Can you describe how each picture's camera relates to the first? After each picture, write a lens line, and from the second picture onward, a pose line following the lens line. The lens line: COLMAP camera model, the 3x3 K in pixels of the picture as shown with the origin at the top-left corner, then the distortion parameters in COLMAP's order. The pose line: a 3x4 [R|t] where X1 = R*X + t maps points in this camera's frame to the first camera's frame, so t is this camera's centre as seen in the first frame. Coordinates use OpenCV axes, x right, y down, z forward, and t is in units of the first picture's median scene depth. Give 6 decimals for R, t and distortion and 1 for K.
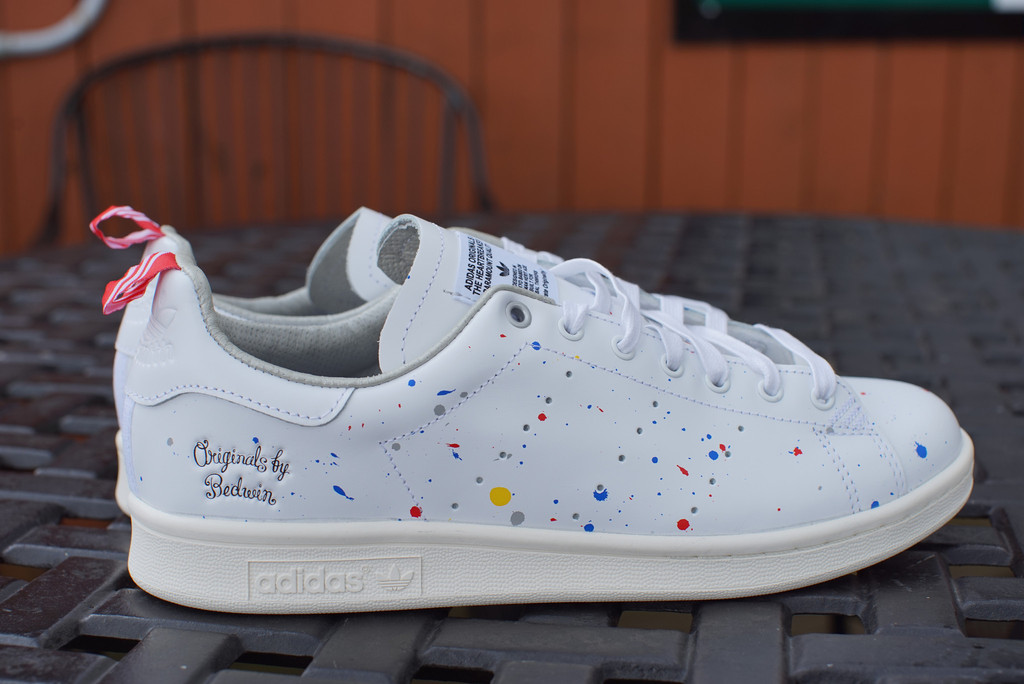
lens RADIAL K [[1549.9, 0, 512.0], [0, 1549.9, 342.0], [0, 0, 1]] dist [-0.230066, 0.115991]
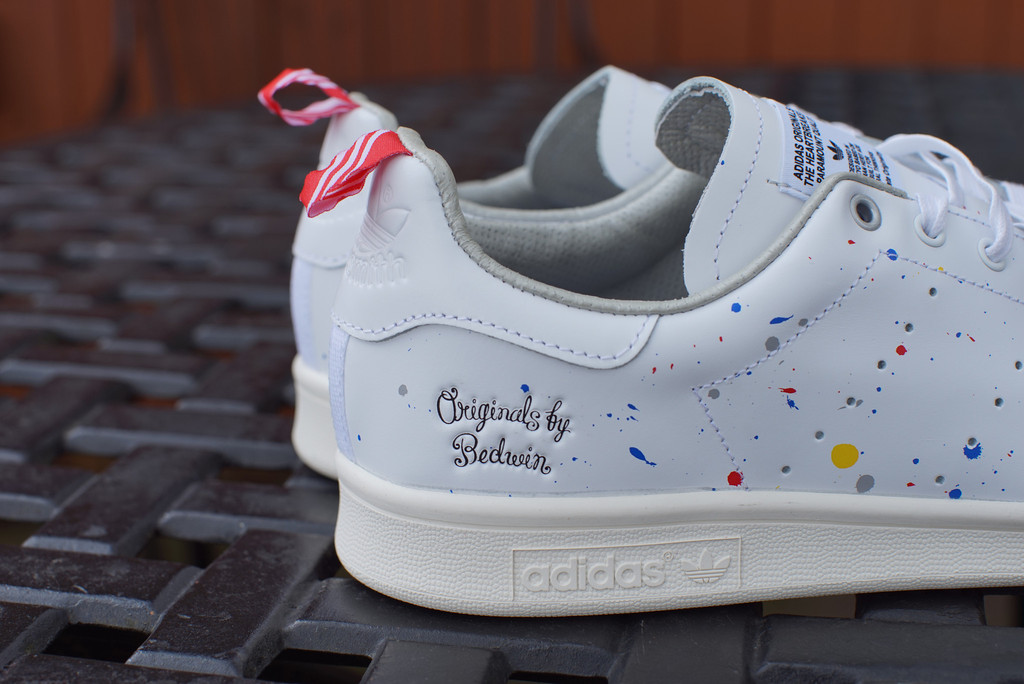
lens RADIAL K [[1599.5, 0, 512.0], [0, 1599.5, 342.0], [0, 0, 1]] dist [-0.279025, 0.098740]
pose [[0.999194, -0.008453, -0.039237, -0.138747], [0.011905, 0.995998, 0.088583, -0.025001], [0.038331, -0.088978, 0.995296, 0.236158]]
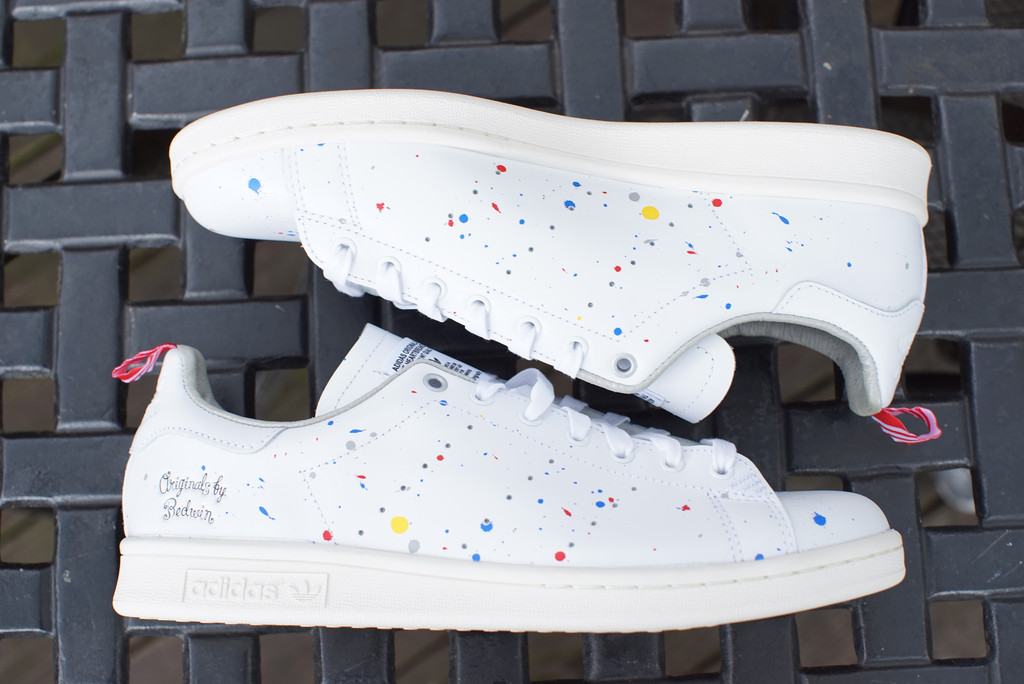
lens RADIAL K [[1549.9, 0, 512.0], [0, 1549.9, 342.0], [0, 0, 1]] dist [-0.230066, 0.115991]
pose [[0.955060, -0.045345, -0.292923, 0.409161], [-0.075794, 0.918016, -0.389232, 0.411027], [0.286558, 0.393942, 0.873324, -0.018490]]
